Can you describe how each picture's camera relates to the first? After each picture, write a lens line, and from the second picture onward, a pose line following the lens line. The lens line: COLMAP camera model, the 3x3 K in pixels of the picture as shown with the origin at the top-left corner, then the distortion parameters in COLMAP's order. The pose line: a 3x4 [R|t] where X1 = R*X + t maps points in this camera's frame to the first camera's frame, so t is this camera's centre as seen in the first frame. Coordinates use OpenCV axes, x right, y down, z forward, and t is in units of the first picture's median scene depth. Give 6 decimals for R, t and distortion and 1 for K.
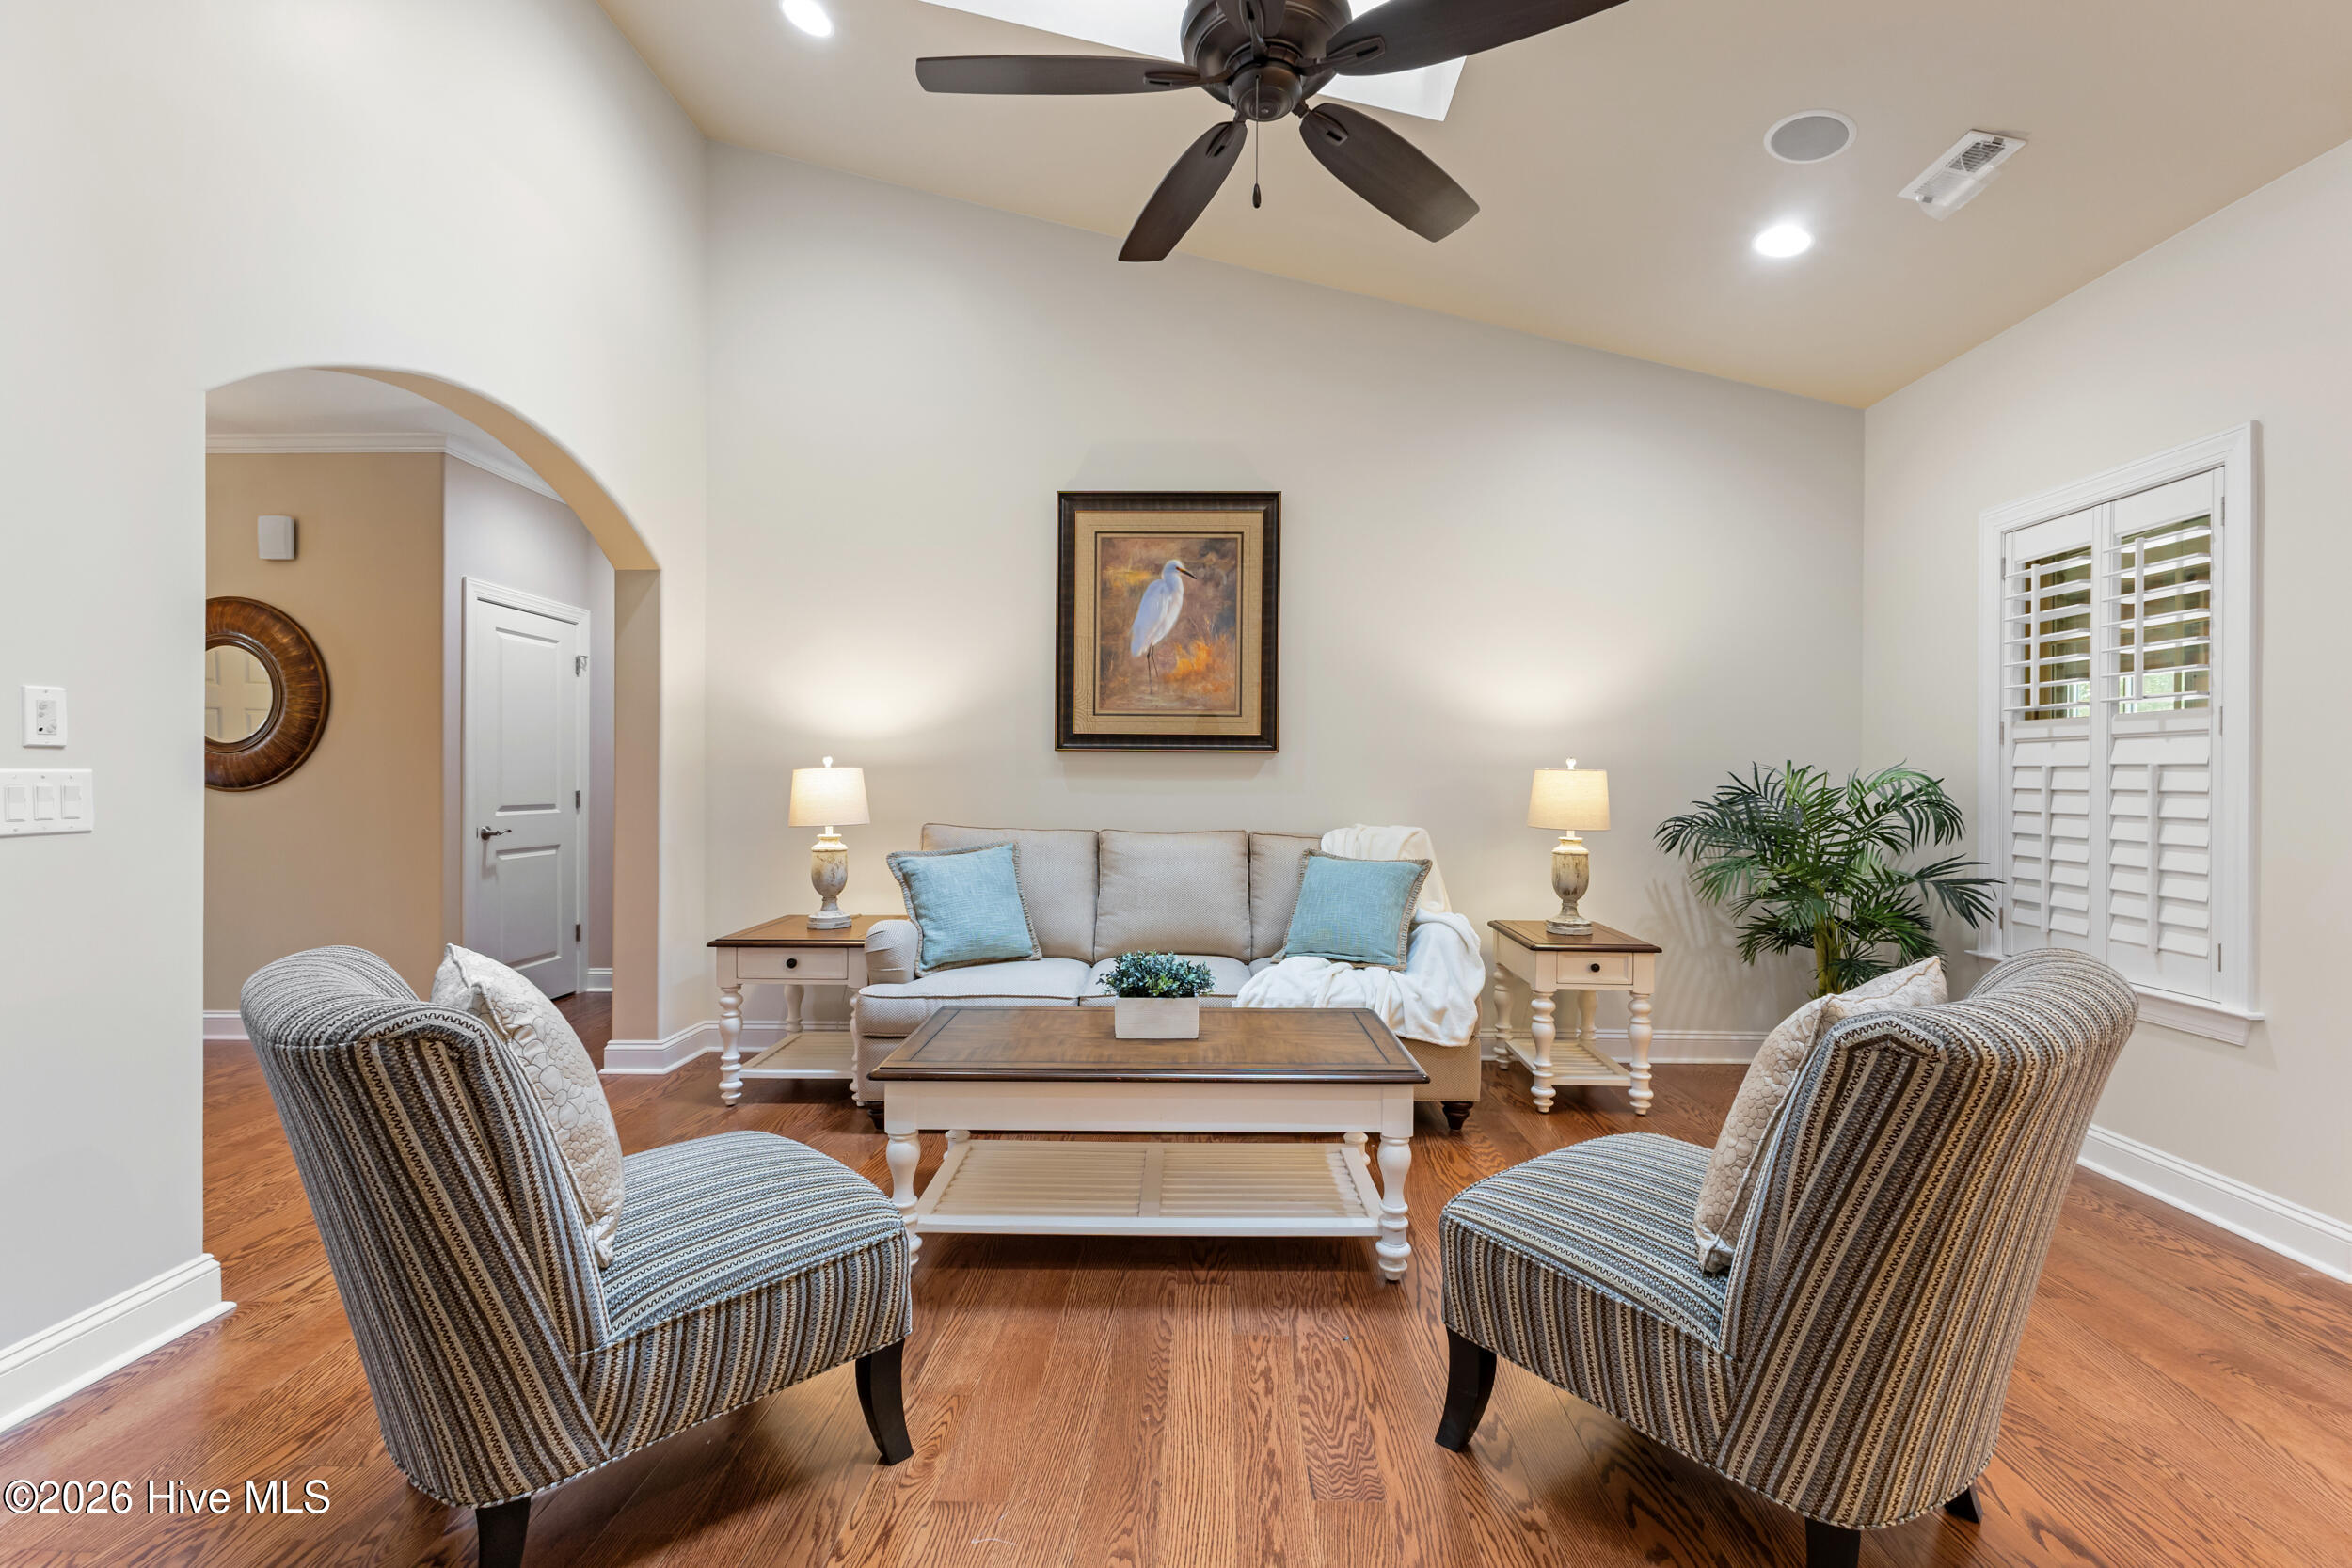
lens RADIAL K [[1011.3, 0, 1184.7], [0, 1011.3, 784.1], [0, 0, 1]] dist [0.009846, -0.003354]
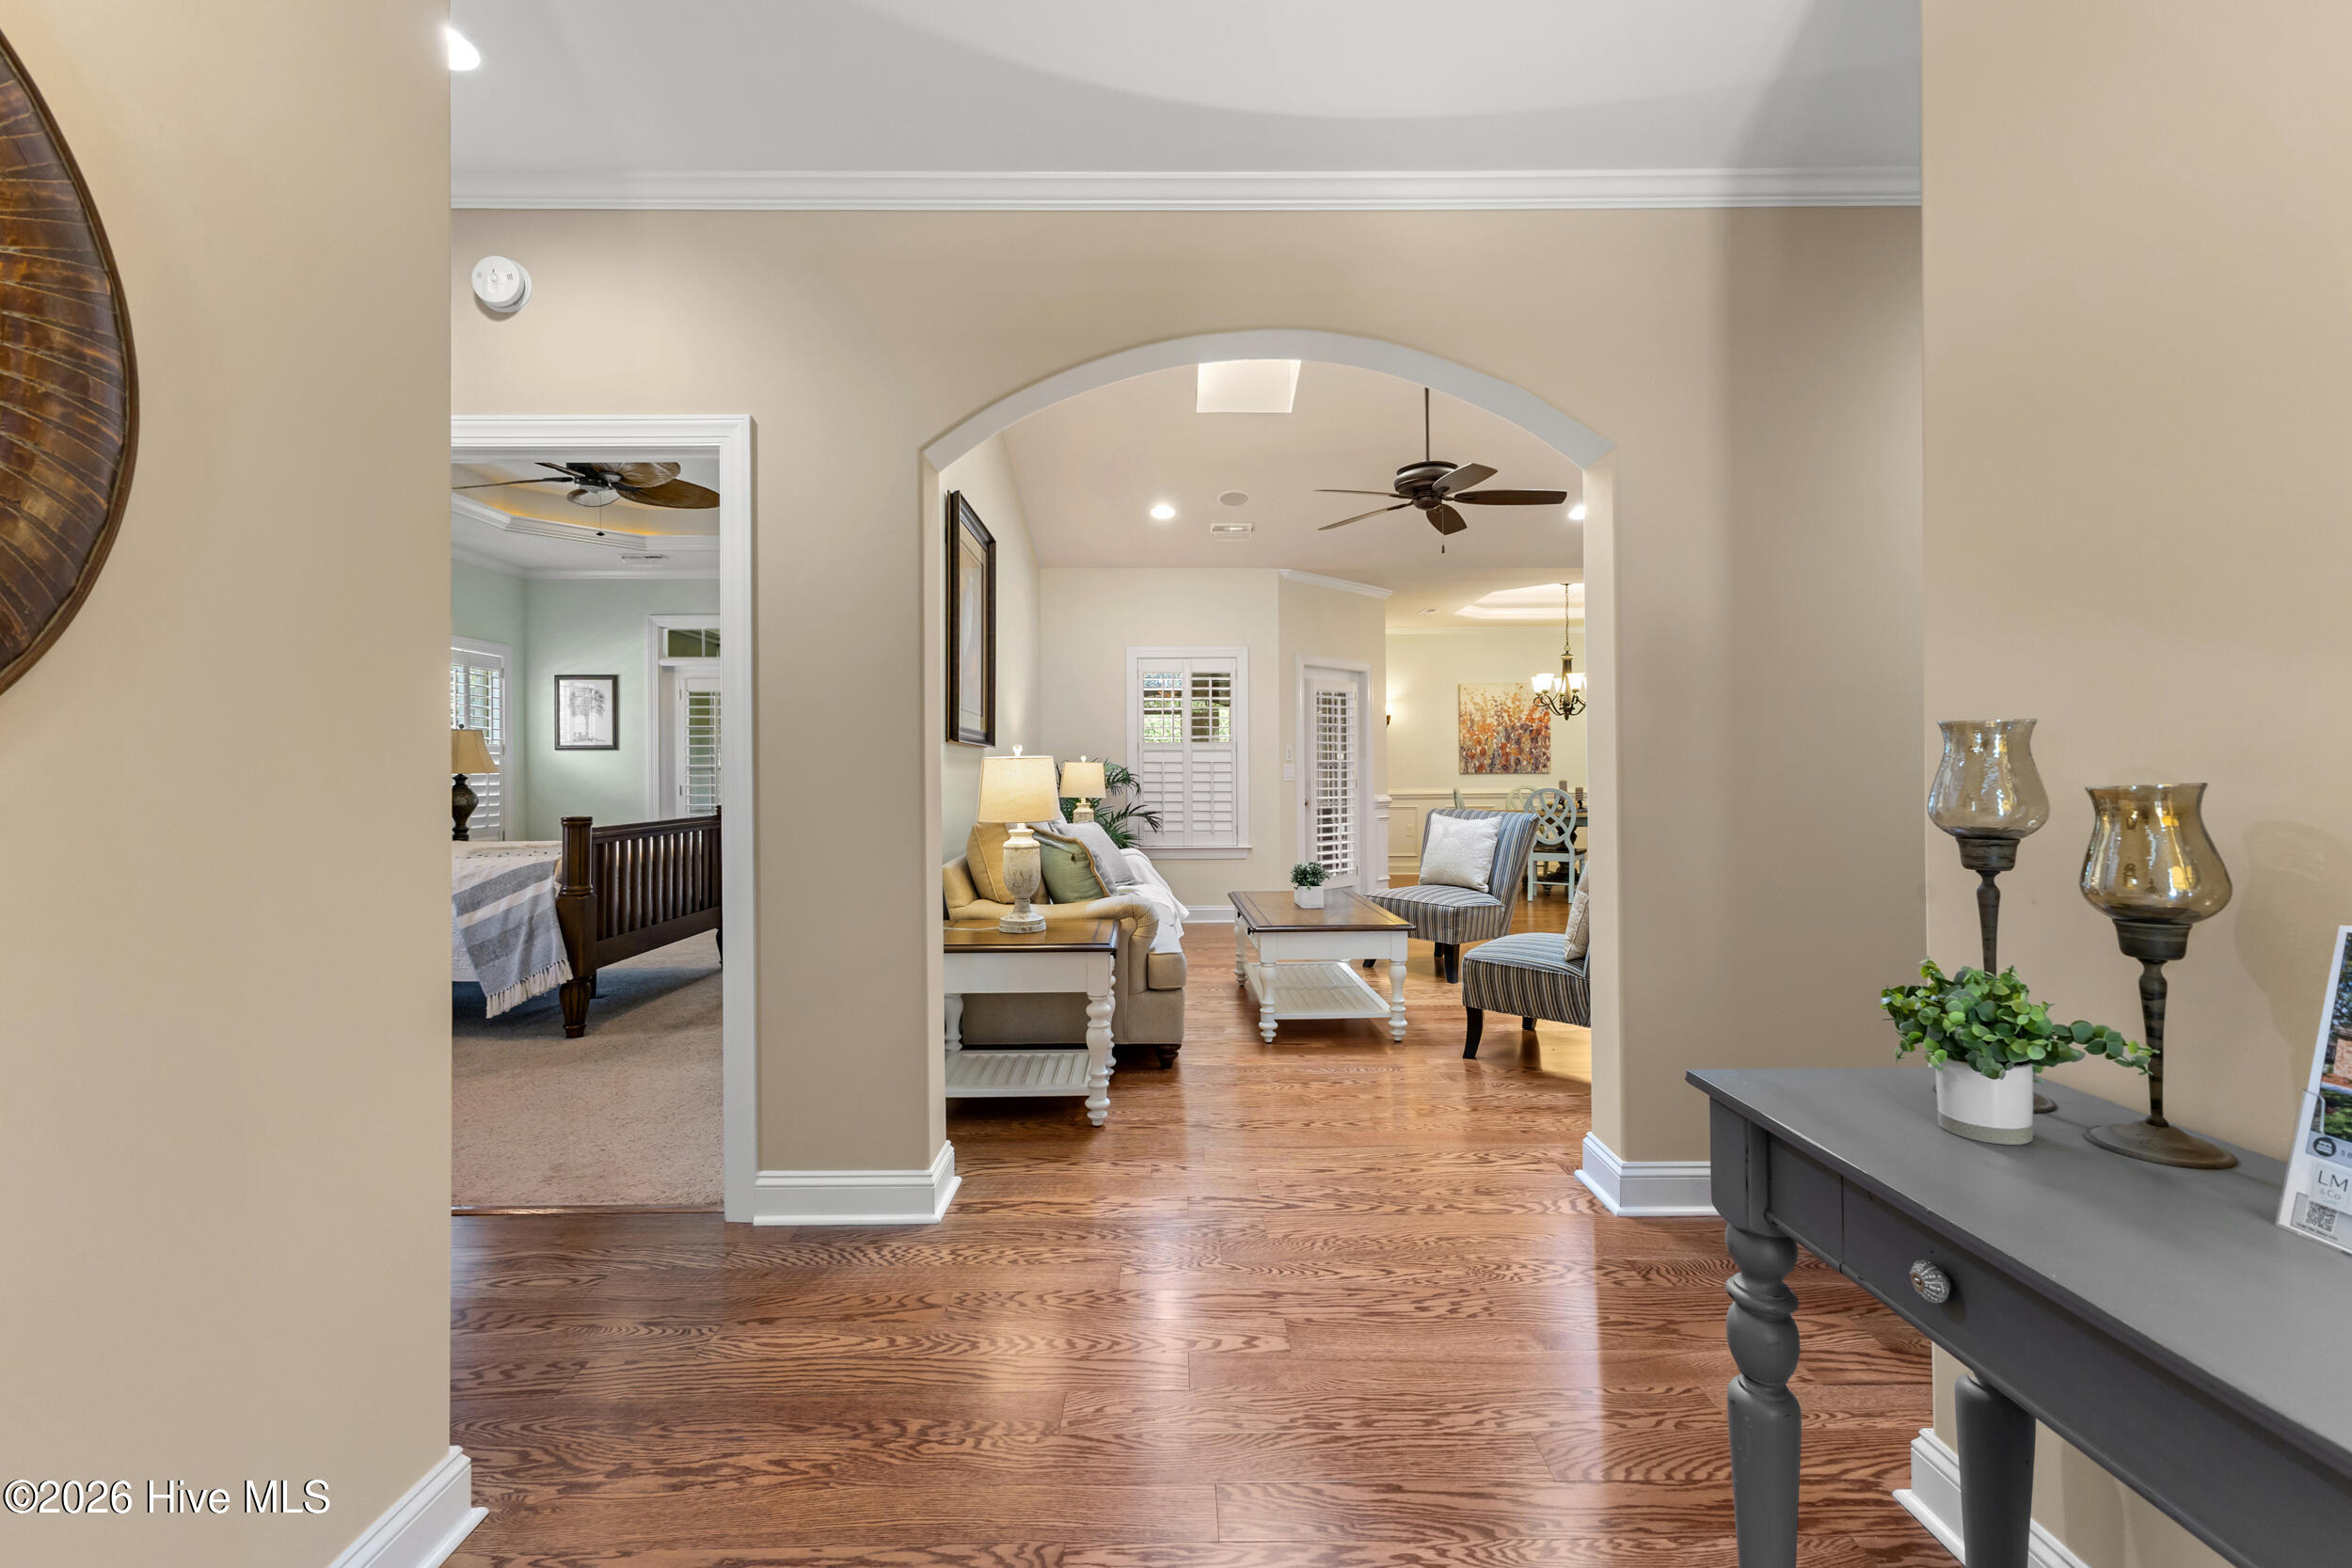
lens RADIAL K [[1011.3, 0, 1178.0], [0, 1011.3, 770.4], [0, 0, 1]] dist [0.009846, -0.003354]
pose [[-0.042186, -0.002280, 0.999107, -1.163534], [0.013777, 0.999901, 0.002863, -0.003409], [-0.999015, 0.013885, -0.042151, 0.822532]]
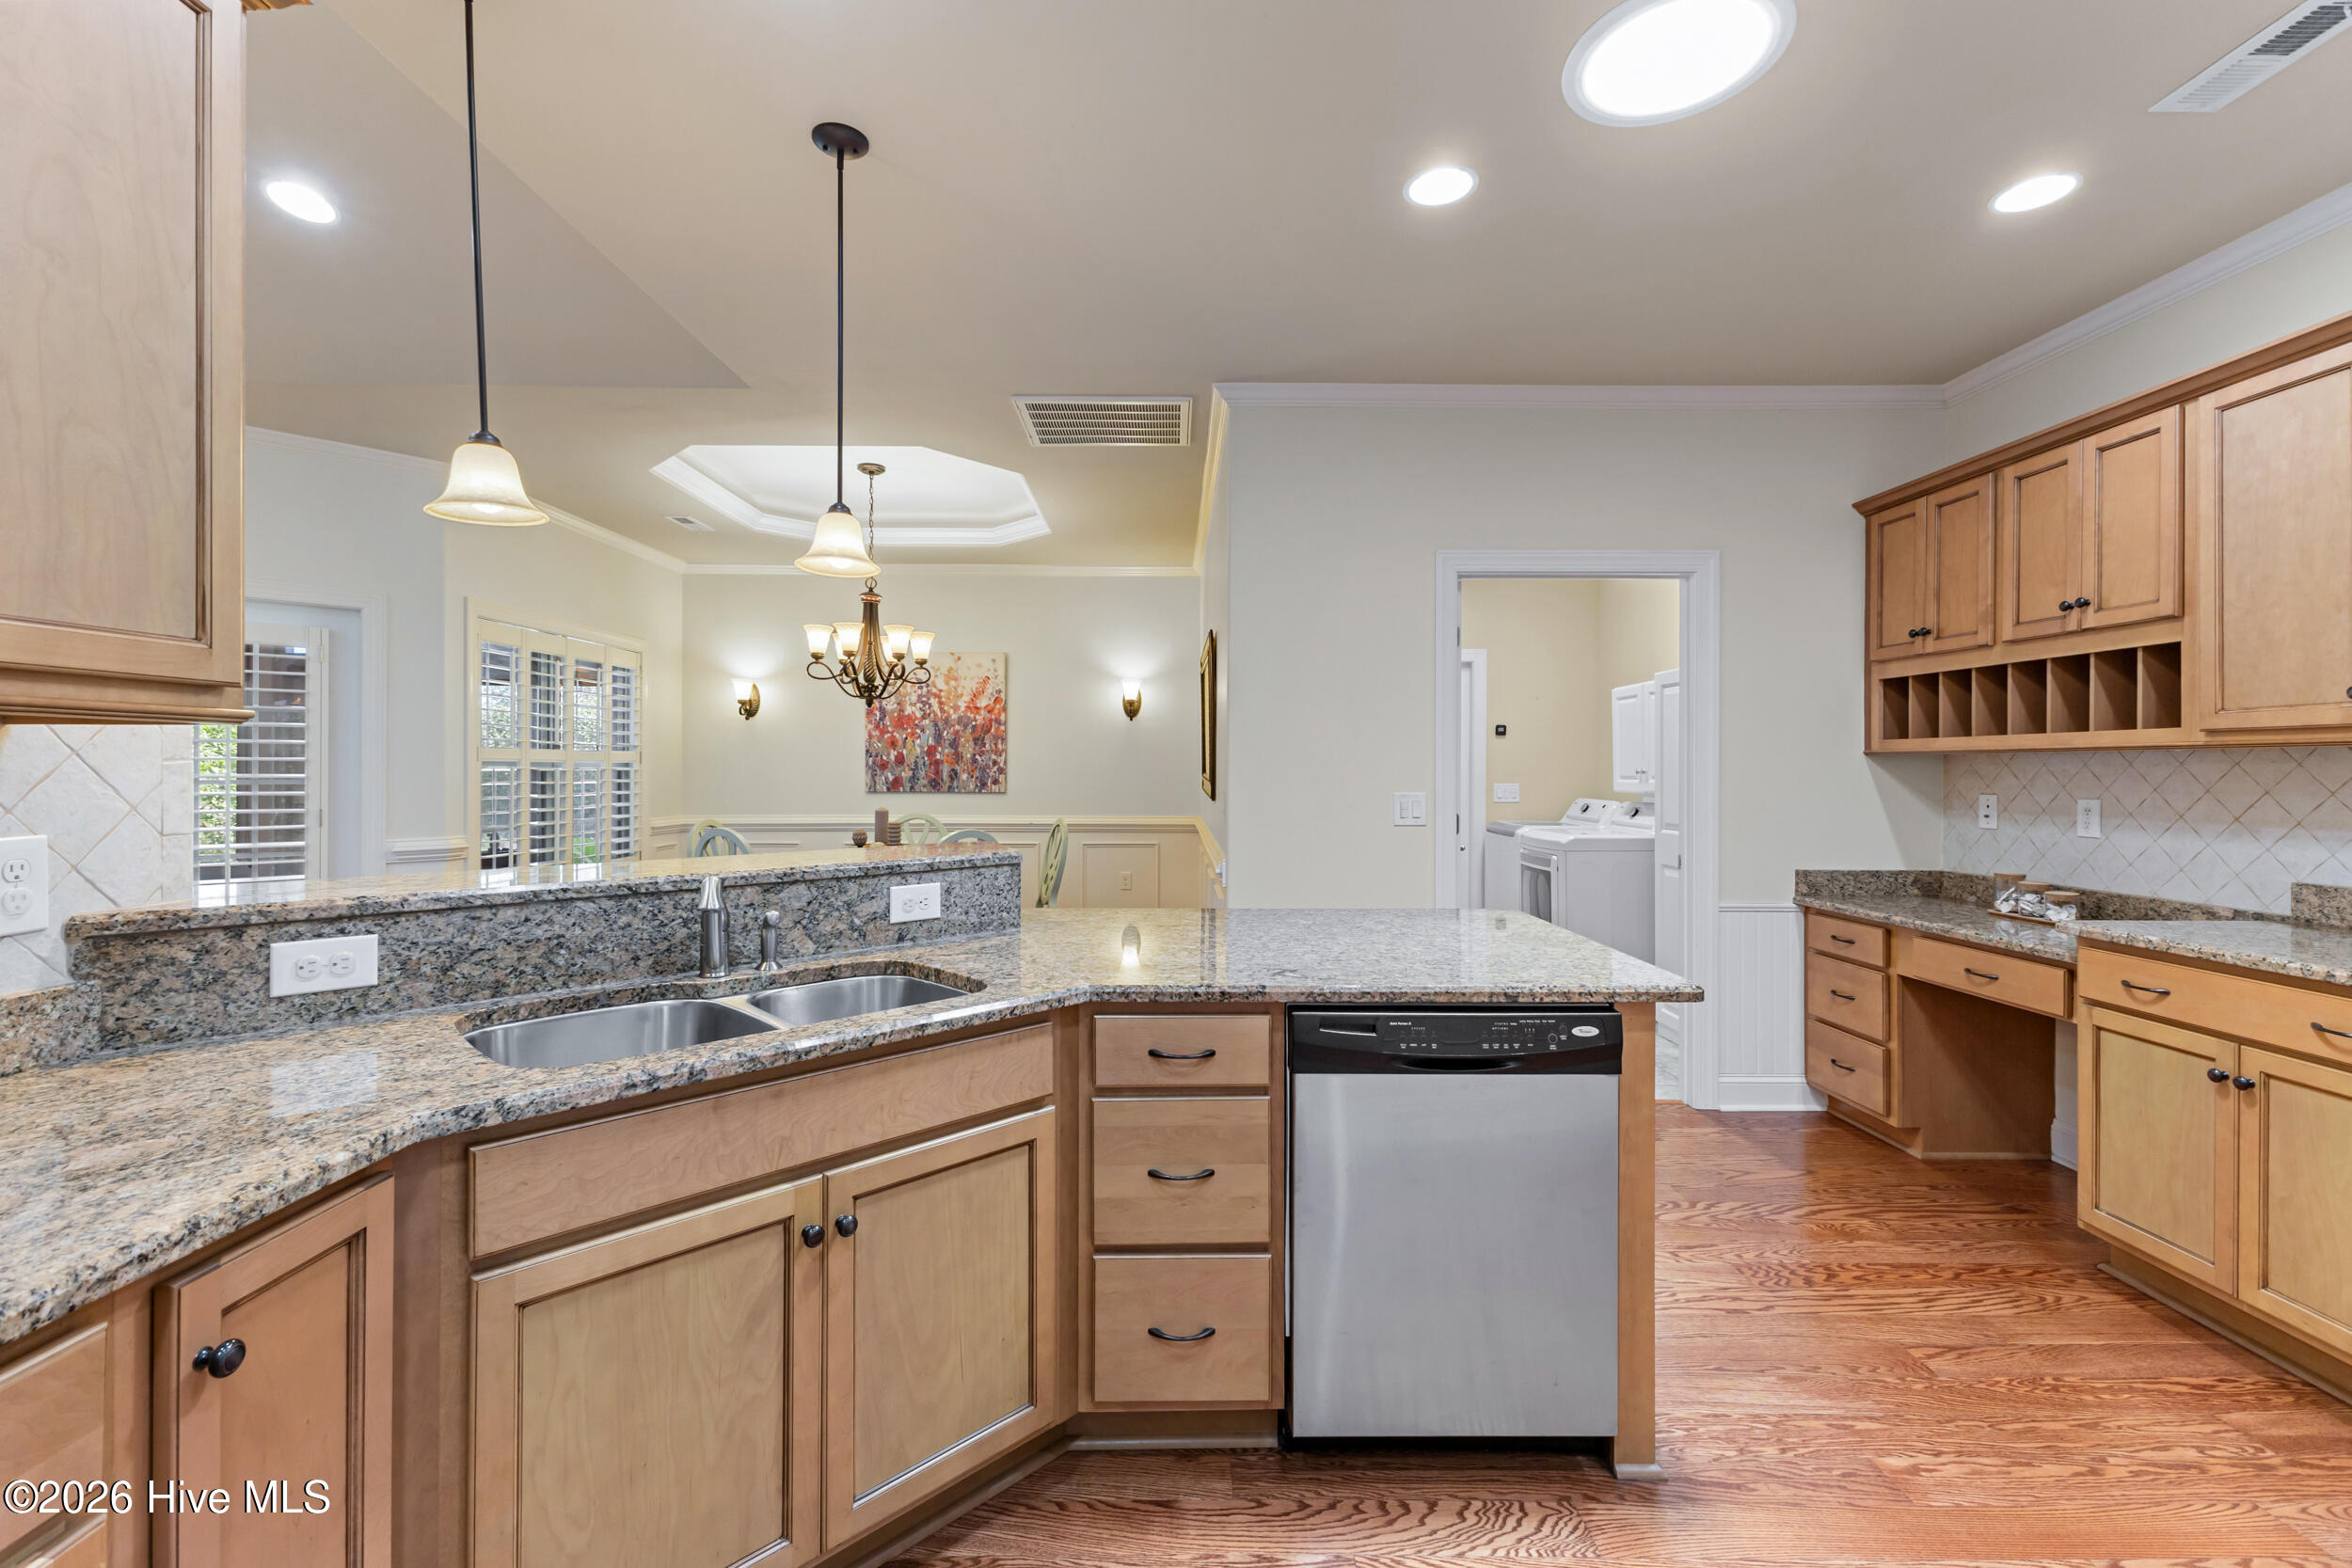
lens RADIAL K [[1011.3, 0, 1184.0], [0, 1011.3, 769.5], [0, 0, 1]] dist [0.009846, -0.003354]
pose [[-0.055604, 0.000156, 0.998453, -0.284688], [0.005233, 0.999986, 0.000135, -0.012671], [-0.998439, 0.005232, -0.055604, -0.469798]]
